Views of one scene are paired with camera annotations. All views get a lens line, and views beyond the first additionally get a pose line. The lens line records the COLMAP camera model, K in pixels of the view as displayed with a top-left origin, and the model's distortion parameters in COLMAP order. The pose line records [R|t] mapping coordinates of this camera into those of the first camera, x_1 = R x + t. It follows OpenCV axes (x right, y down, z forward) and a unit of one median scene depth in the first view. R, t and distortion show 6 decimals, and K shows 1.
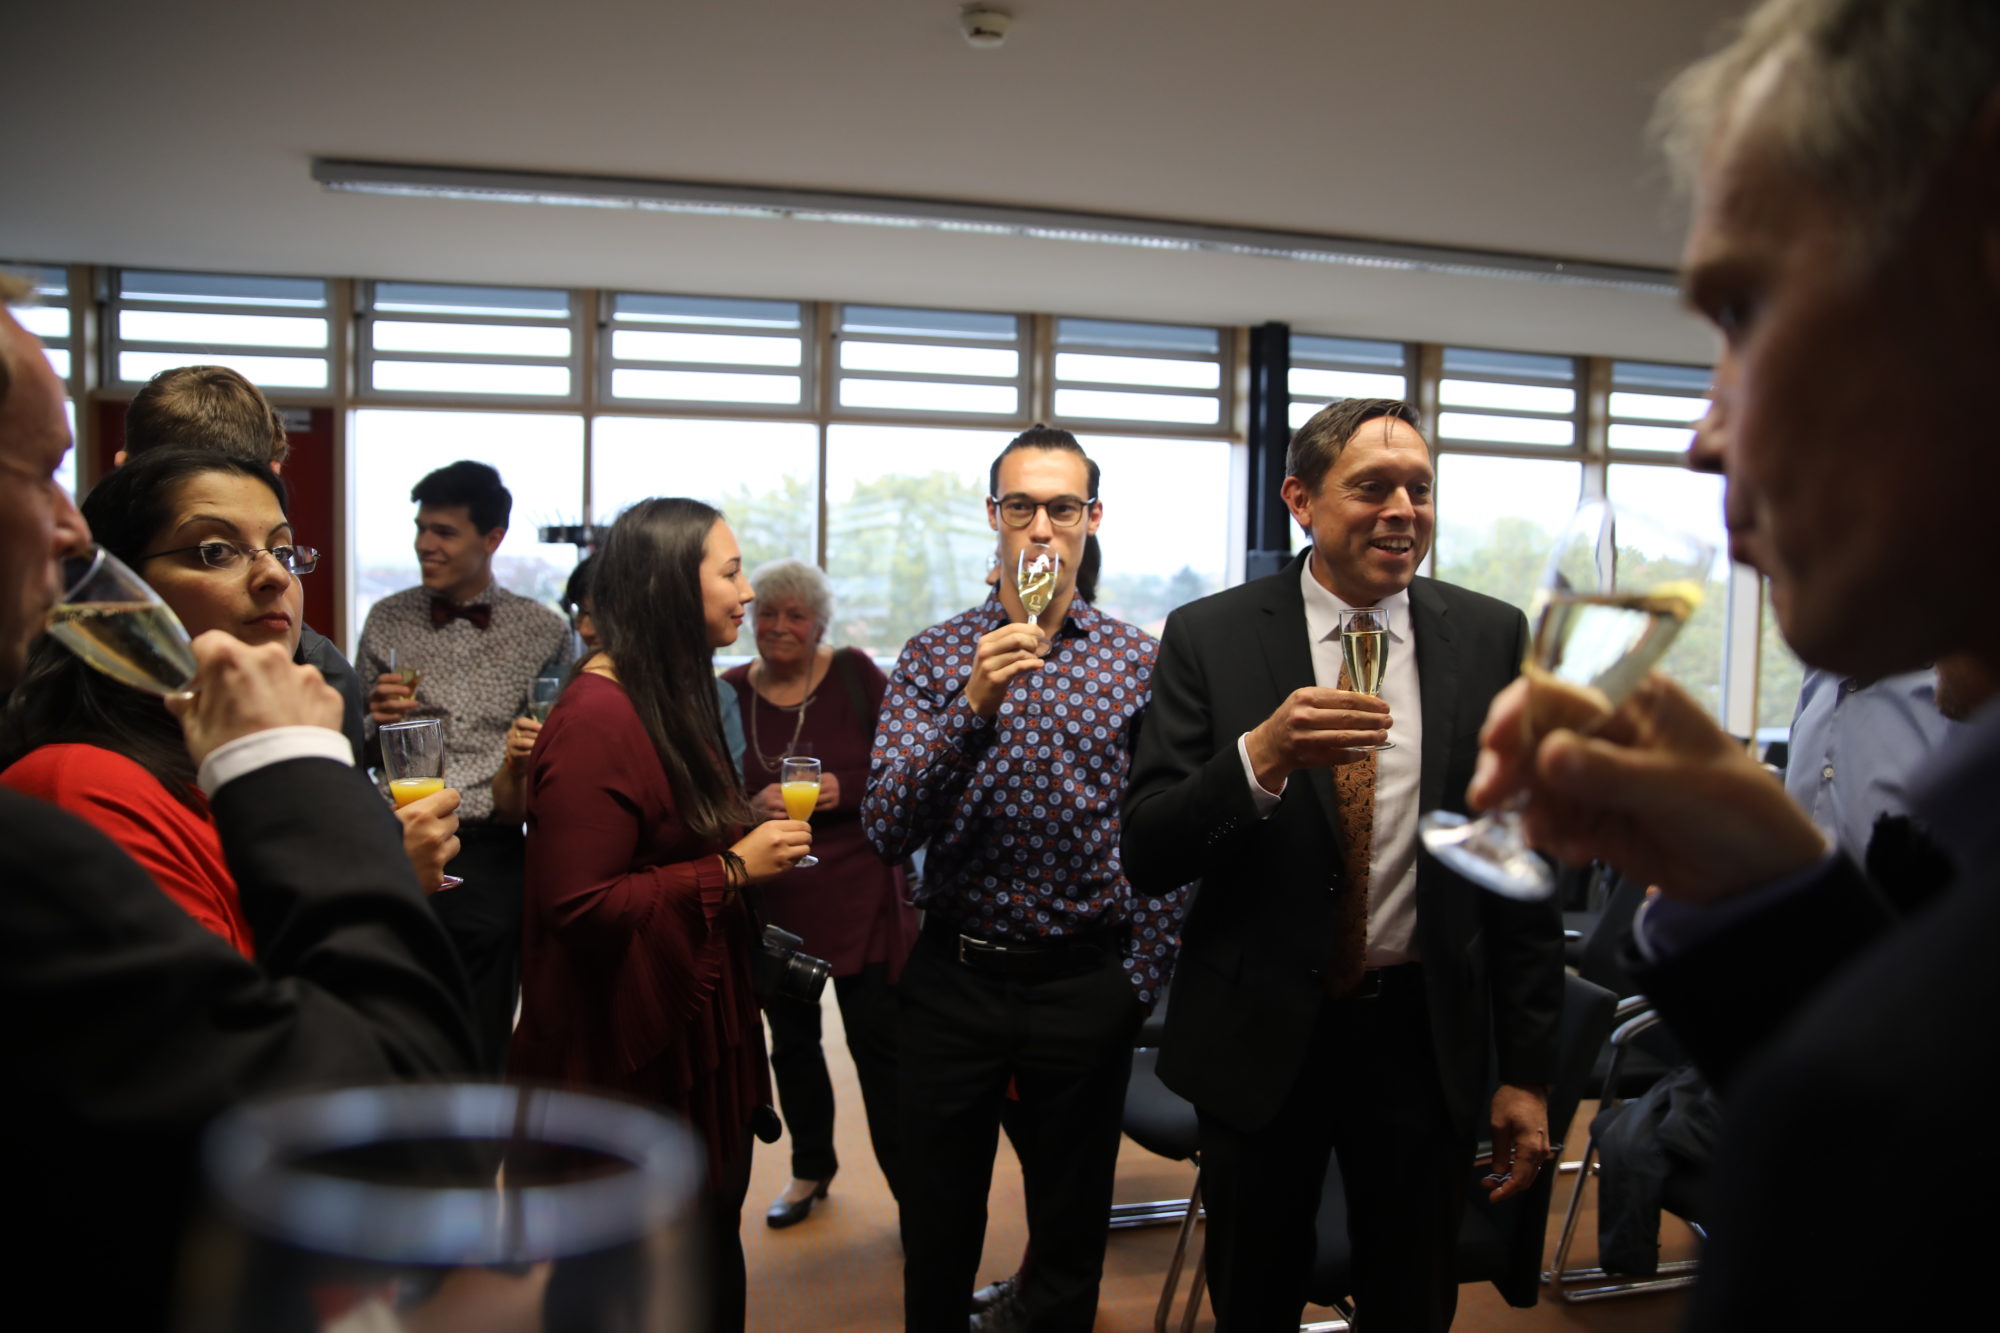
lens RADIAL K [[1372.9, 0, 999.5], [0, 1372.9, 666.6], [0, 0, 1]] dist [-0.046647, 0.000436]
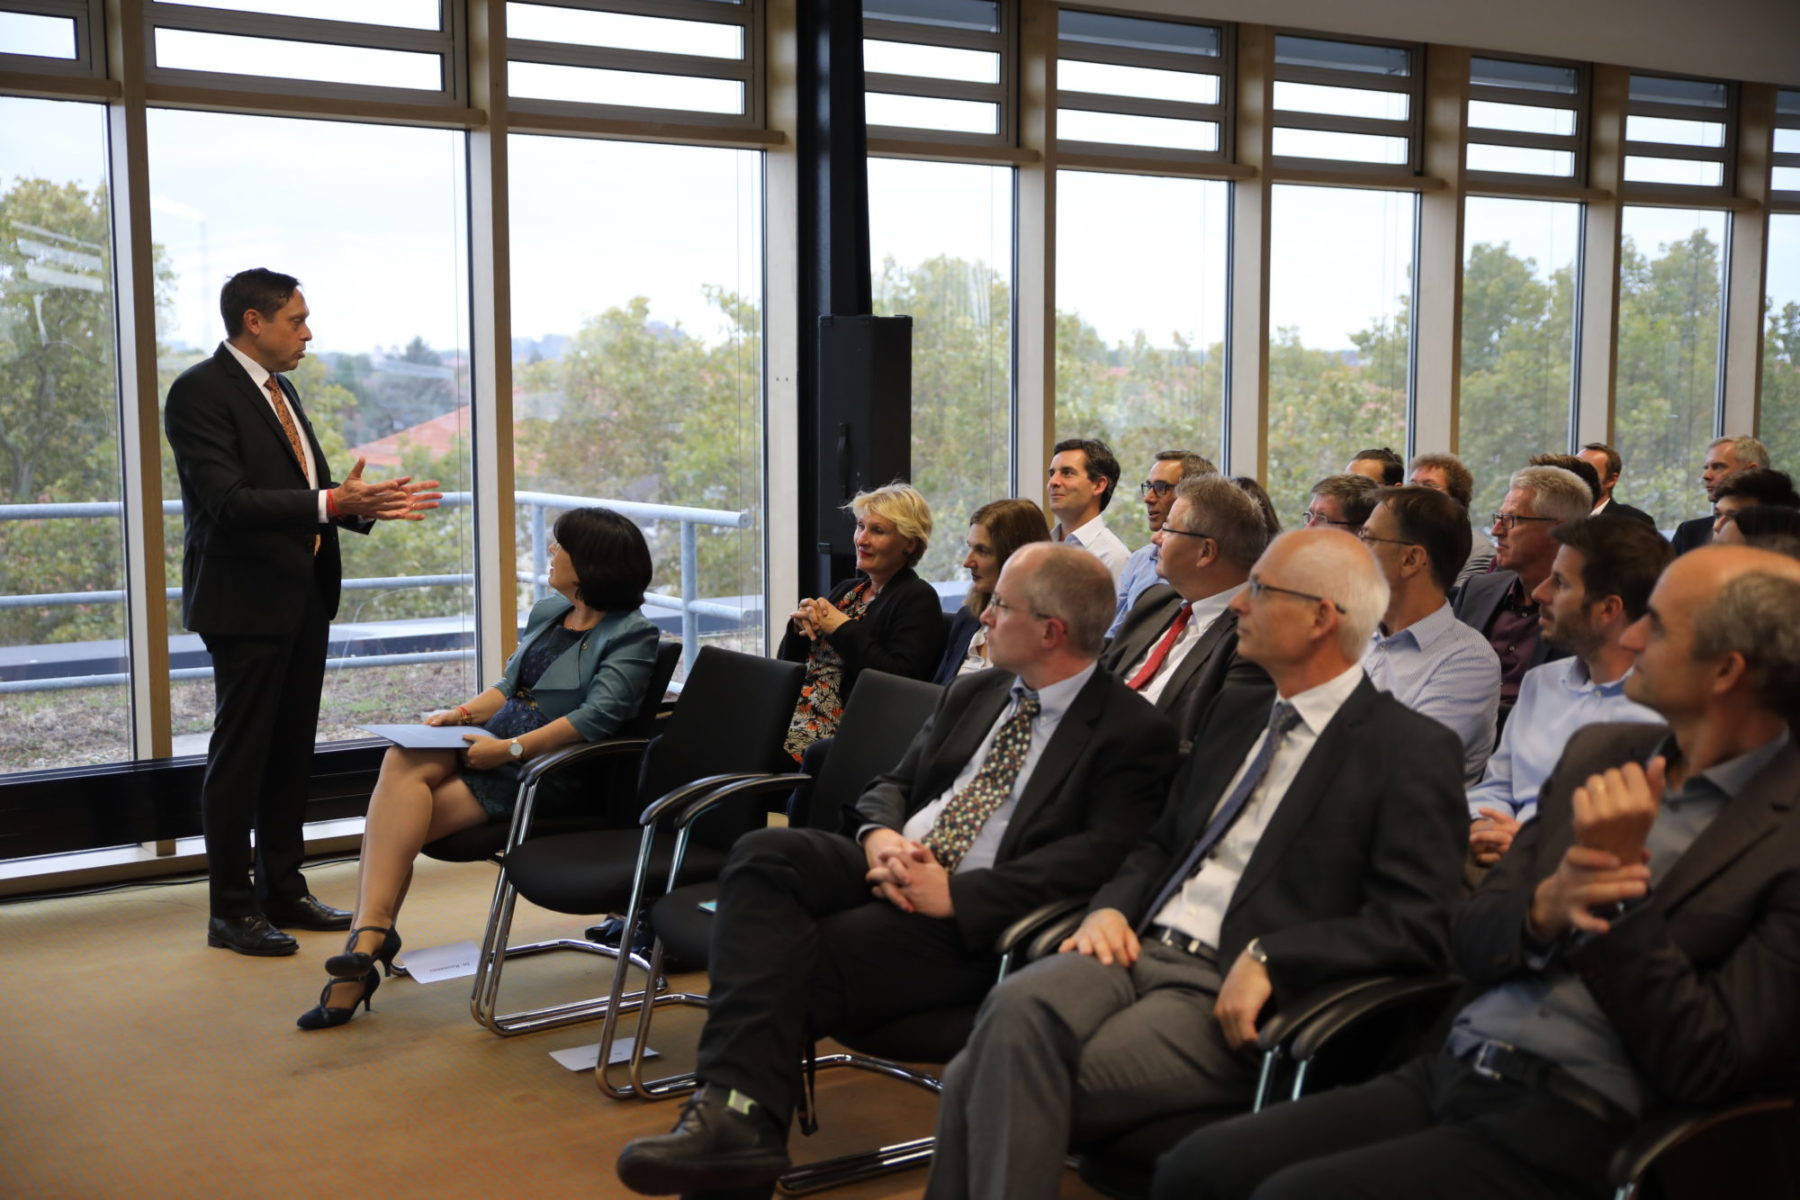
lens RADIAL K [[2239.0, 0, 899.9], [0, 2239.0, 601.2], [0, 0, 1]] dist [0.016470, 0.000000]
pose [[0.939350, -0.055920, 0.338371, -0.143483], [0.040304, 0.997780, 0.053009, -0.002378], [-0.340585, -0.036156, 0.939518, -0.030038]]
